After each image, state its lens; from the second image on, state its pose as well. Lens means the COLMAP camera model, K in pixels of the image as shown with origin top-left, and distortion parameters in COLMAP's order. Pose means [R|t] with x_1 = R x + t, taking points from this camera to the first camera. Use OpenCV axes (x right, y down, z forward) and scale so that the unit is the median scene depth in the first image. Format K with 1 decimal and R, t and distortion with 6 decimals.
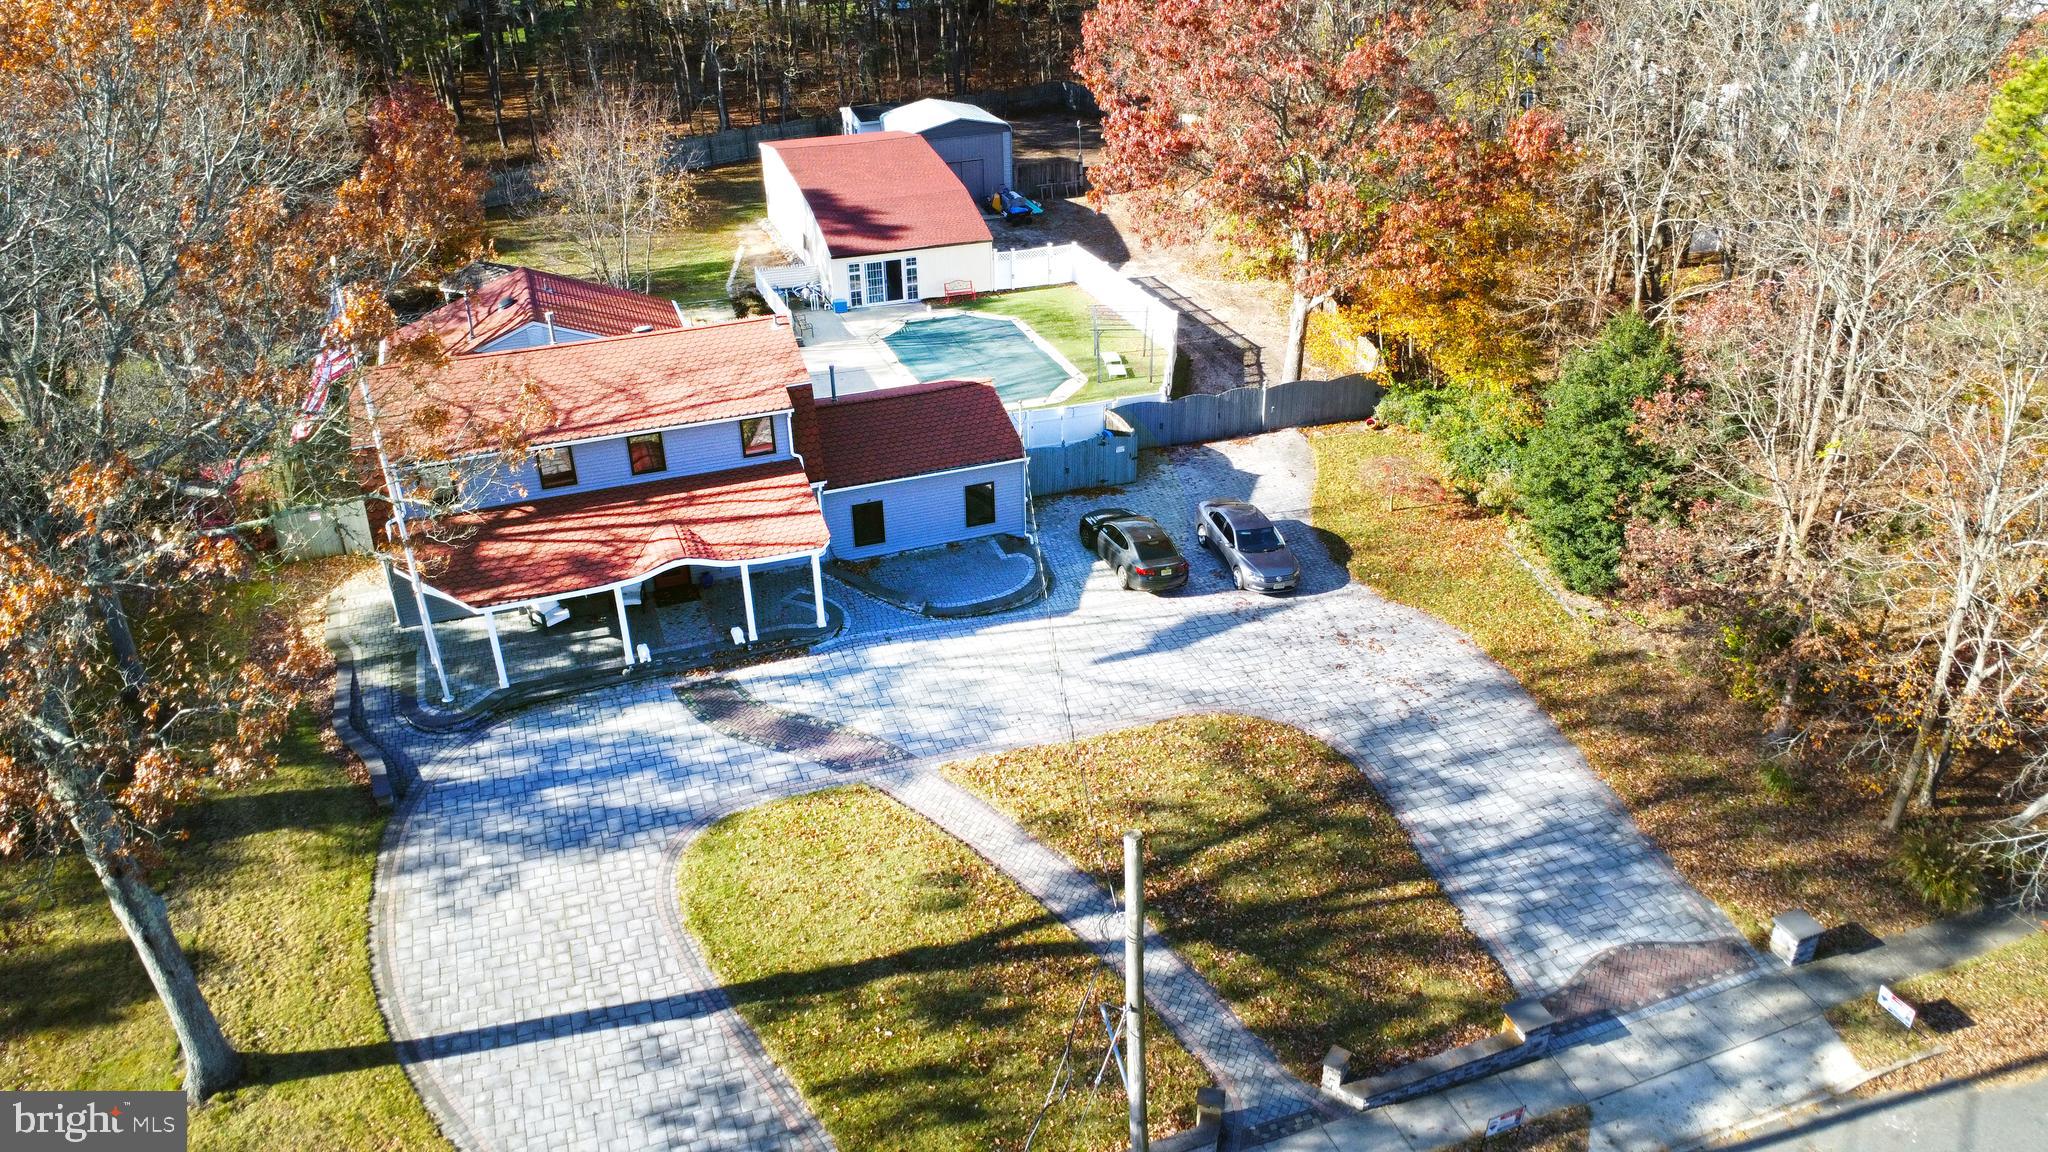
lens RADIAL K [[1471.4, 0, 1007.9], [0, 1471.4, 597.3], [0, 0, 1]] dist [-0.024522, -0.007800]
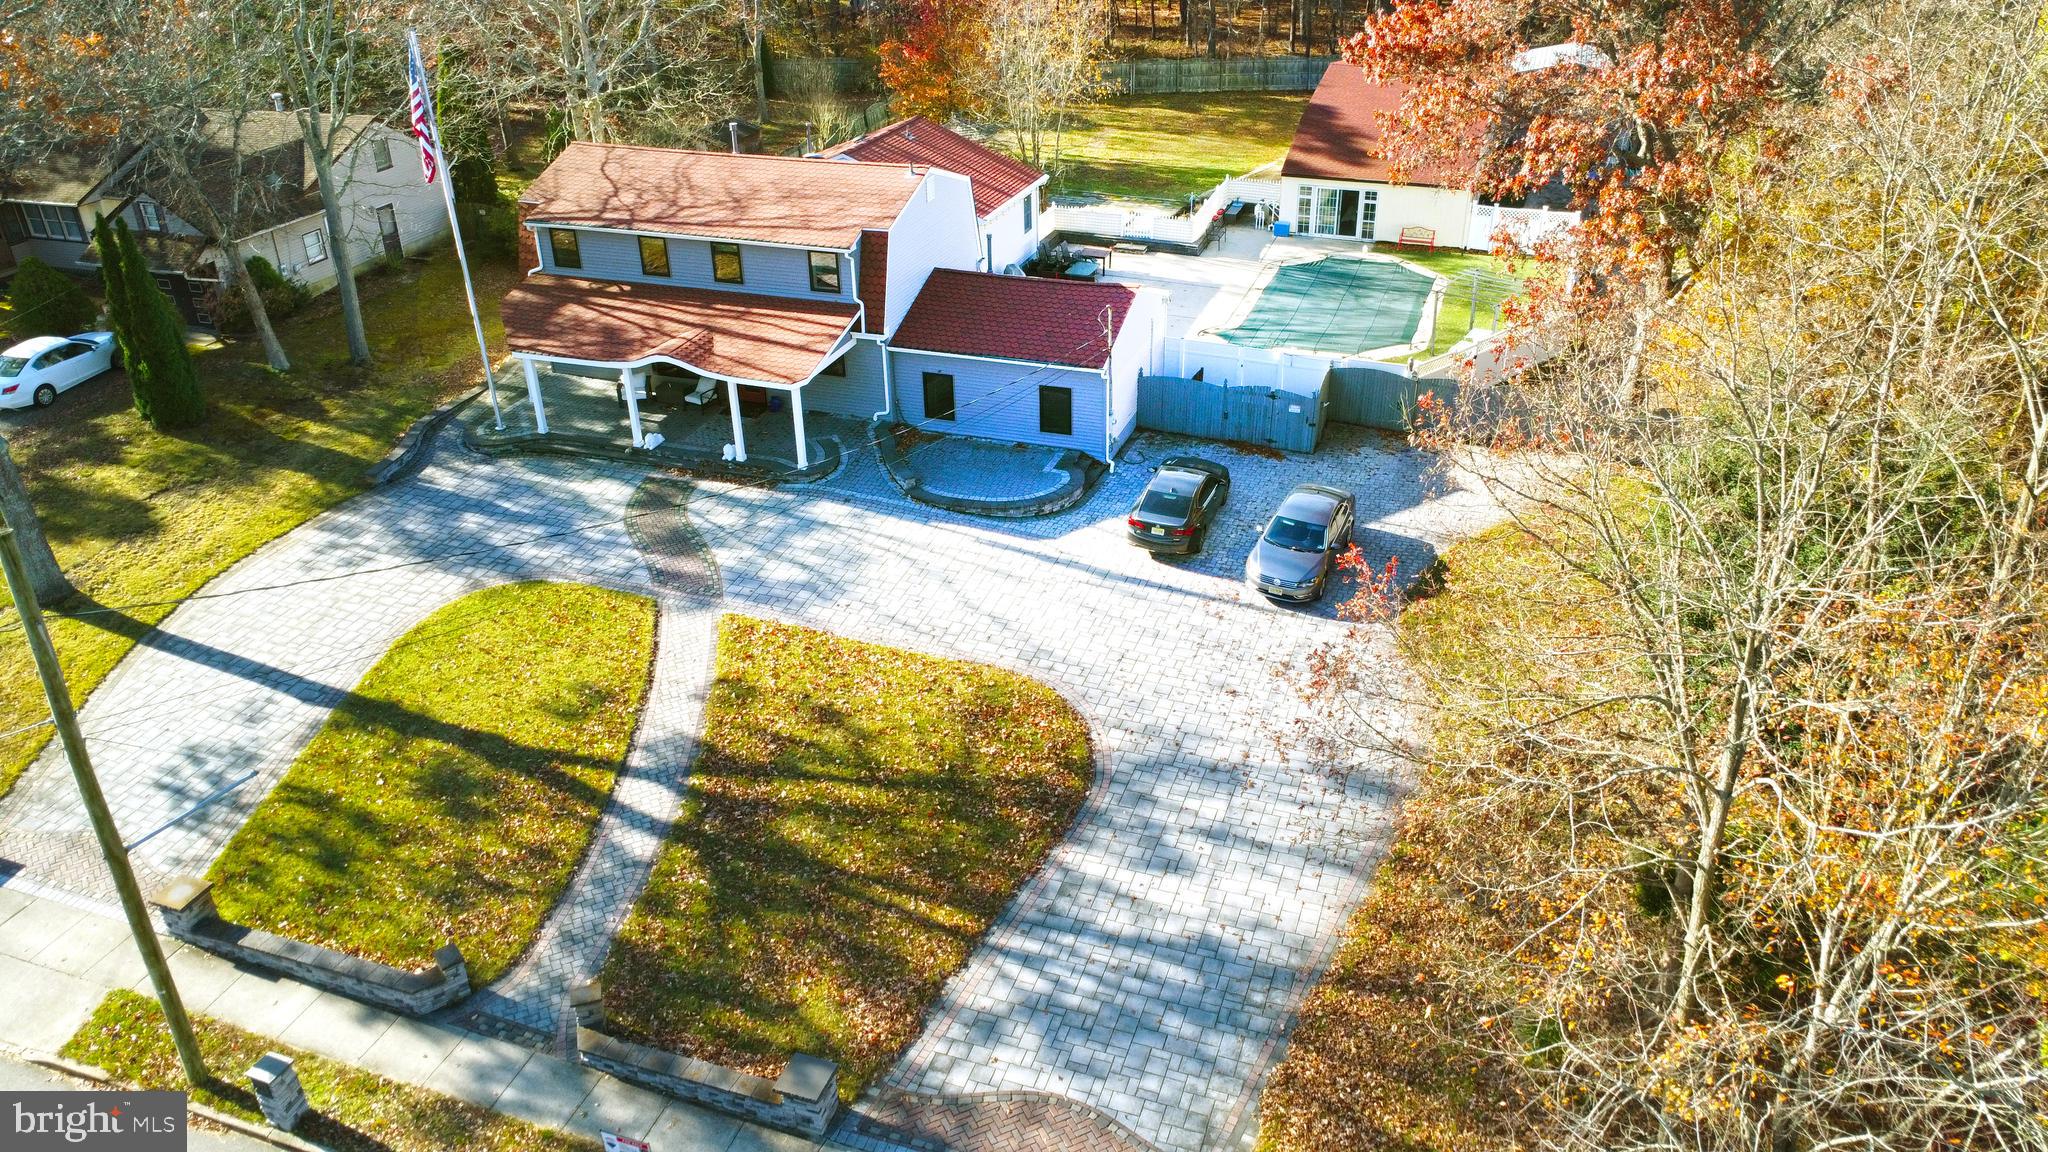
lens RADIAL K [[1471.4, 0, 998.3], [0, 1471.4, 569.8], [0, 0, 1]] dist [-0.024522, -0.007800]
pose [[0.772542, 0.310353, -0.553950, 0.543965], [-0.308285, 0.946016, 0.100074, -0.054937], [0.555103, 0.093463, 0.826514, 0.265453]]
